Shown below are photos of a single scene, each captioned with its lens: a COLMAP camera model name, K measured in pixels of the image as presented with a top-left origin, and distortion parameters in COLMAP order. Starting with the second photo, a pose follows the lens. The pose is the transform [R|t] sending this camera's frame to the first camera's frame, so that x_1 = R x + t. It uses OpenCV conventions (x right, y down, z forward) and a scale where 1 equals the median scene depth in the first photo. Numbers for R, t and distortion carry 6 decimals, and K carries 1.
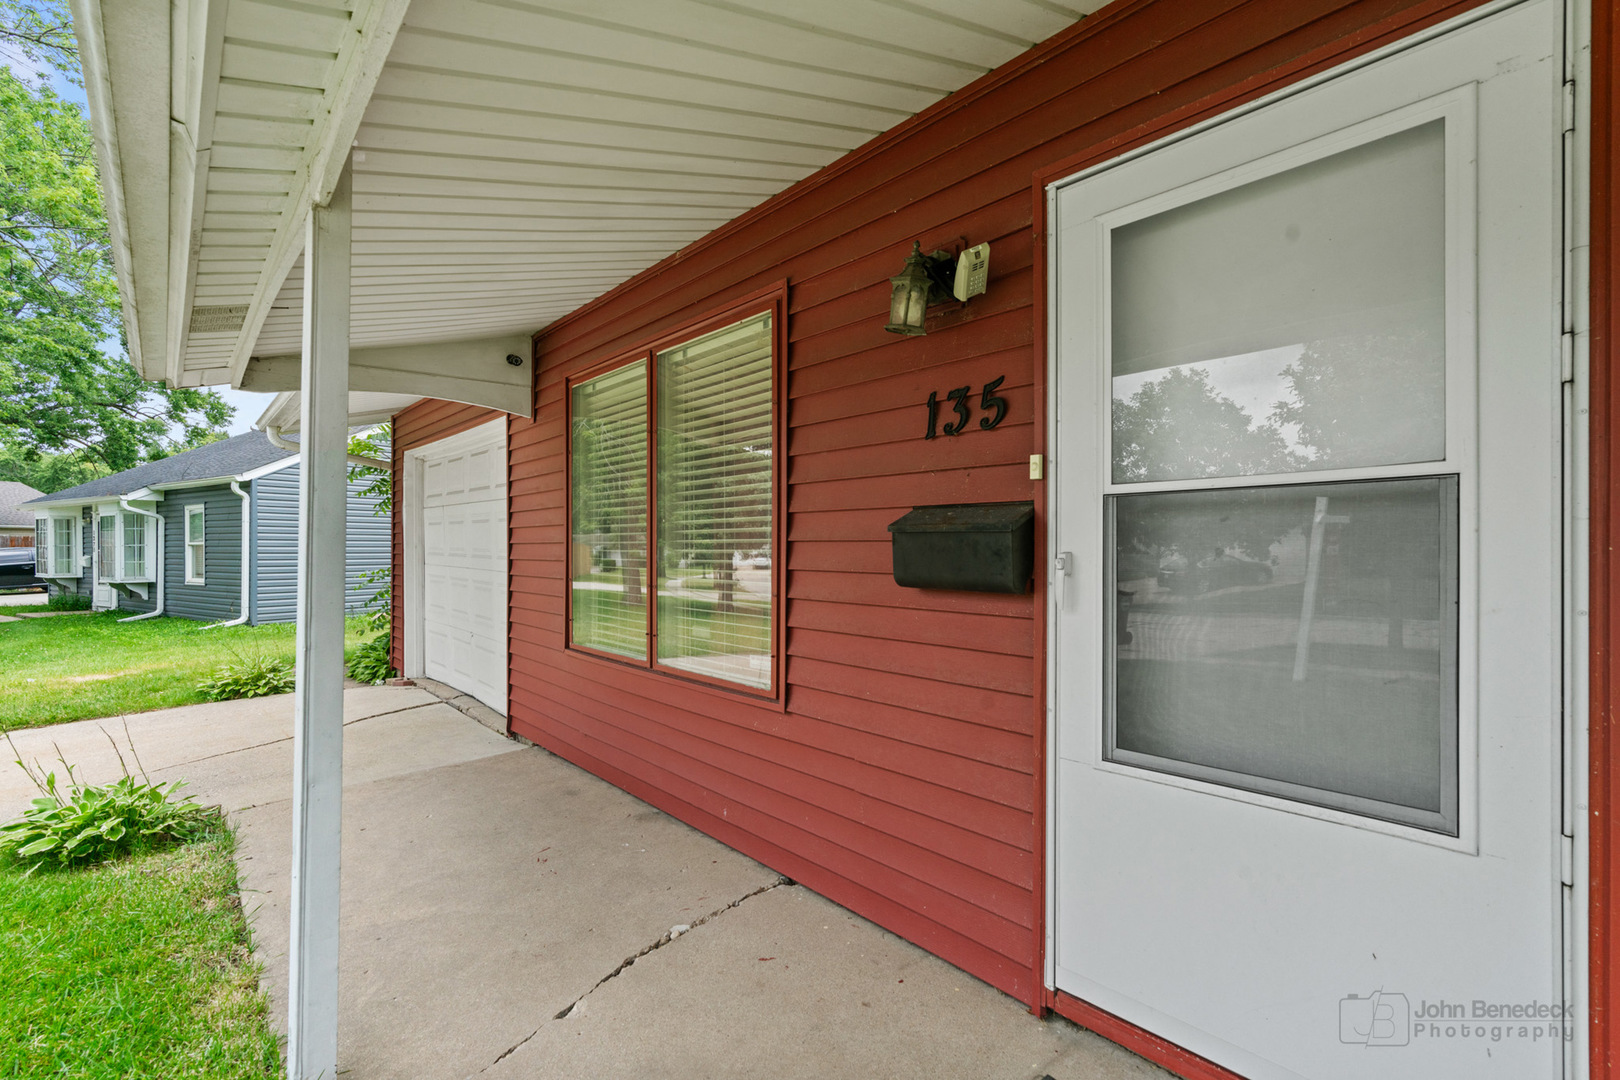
lens RADIAL K [[726.2, 0, 809.1], [0, 726.2, 554.6], [0, 0, 1]] dist [0.001196, 0.000111]
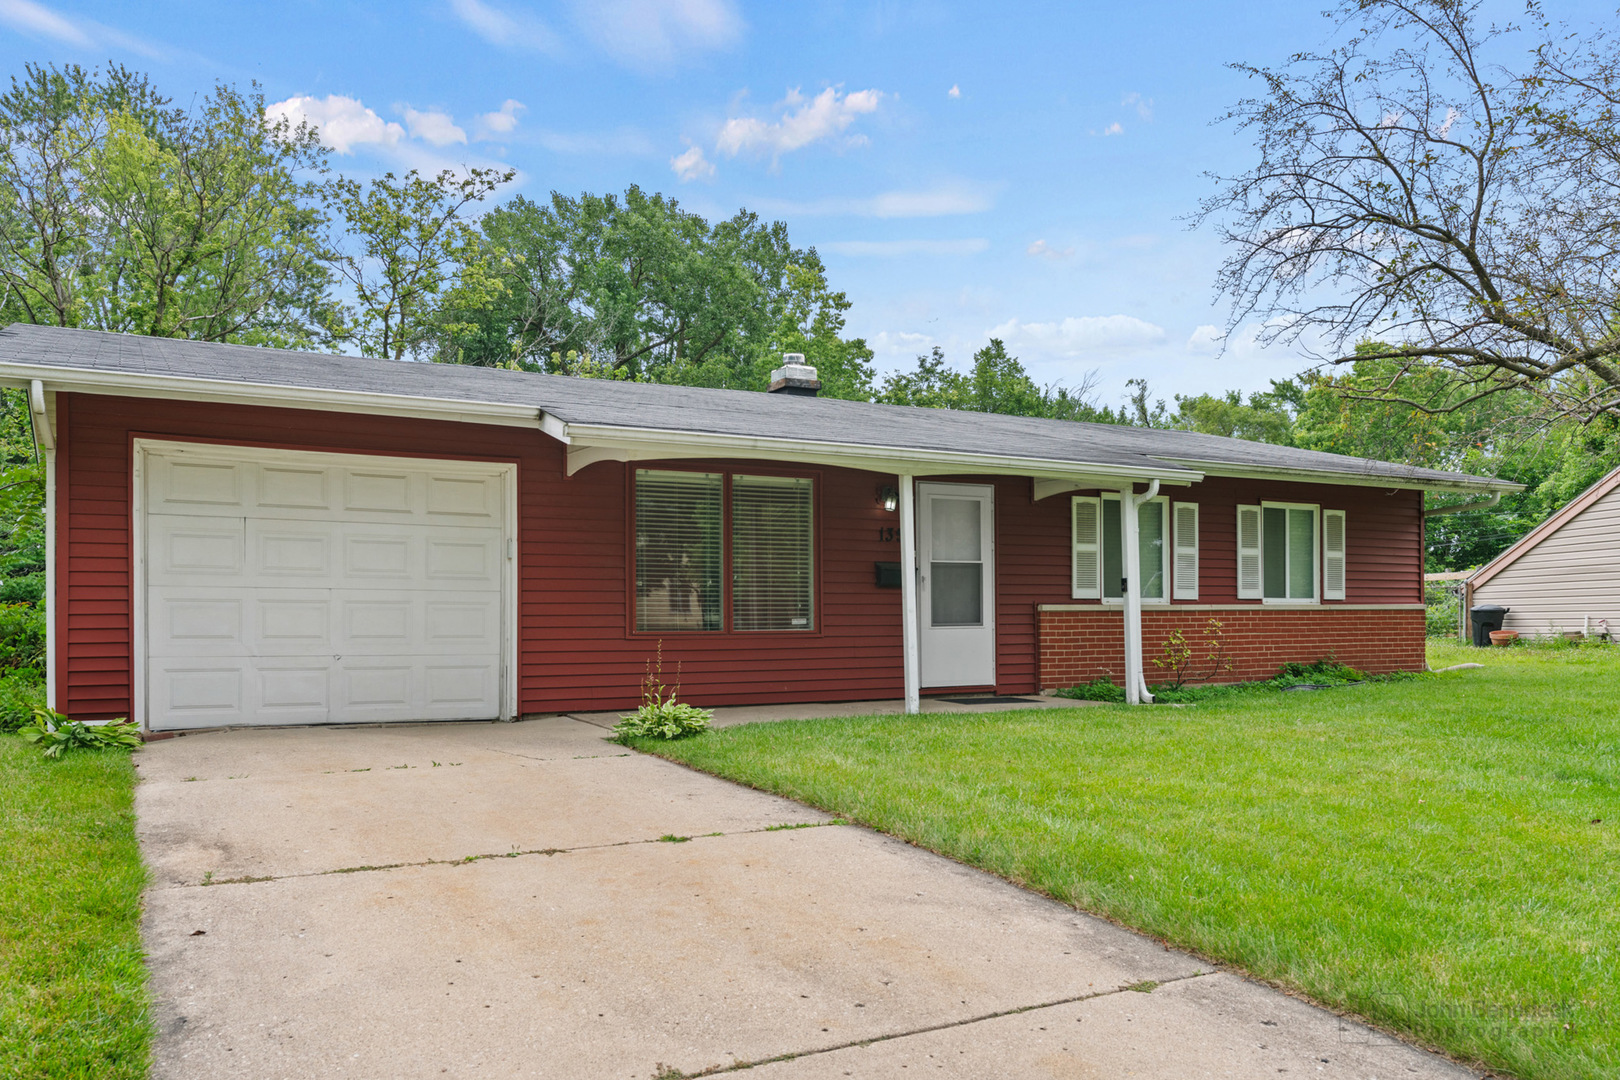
lens RADIAL K [[1240.5, 0, 808.2], [0, 1240.5, 581.2], [0, 0, 1]] dist [0.085975, -0.000395]
pose [[0.215903, 0.003899, 0.976407, -5.426017], [-0.002286, 0.999991, -0.003488, 0.039724], [-0.976412, -0.001479, 0.215910, 0.102227]]
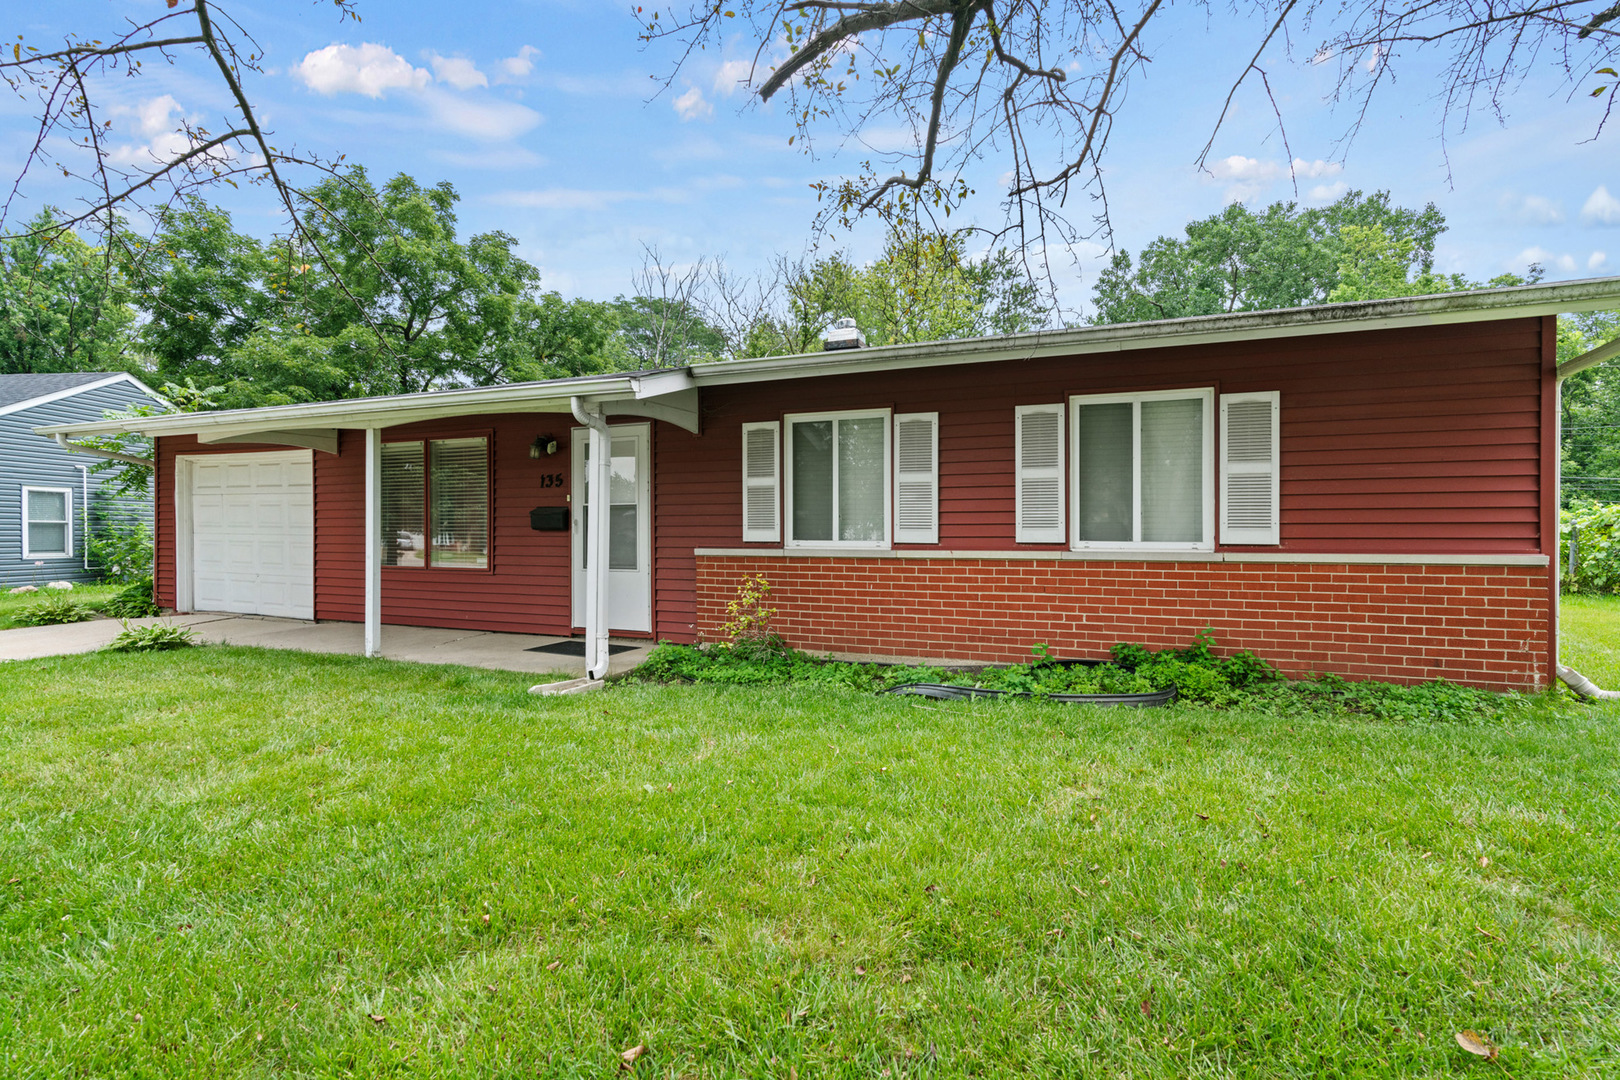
lens RADIAL K [[772.5, 0, 810.0], [0, 772.5, 540.0], [0, 0, 1]] dist [0.003688, 0.000636]
pose [[0.901357, -0.004925, 0.433048, -0.286029], [0.003186, 0.999984, 0.004742, 0.080189], [-0.433065, -0.002894, 0.901358, -2.948310]]
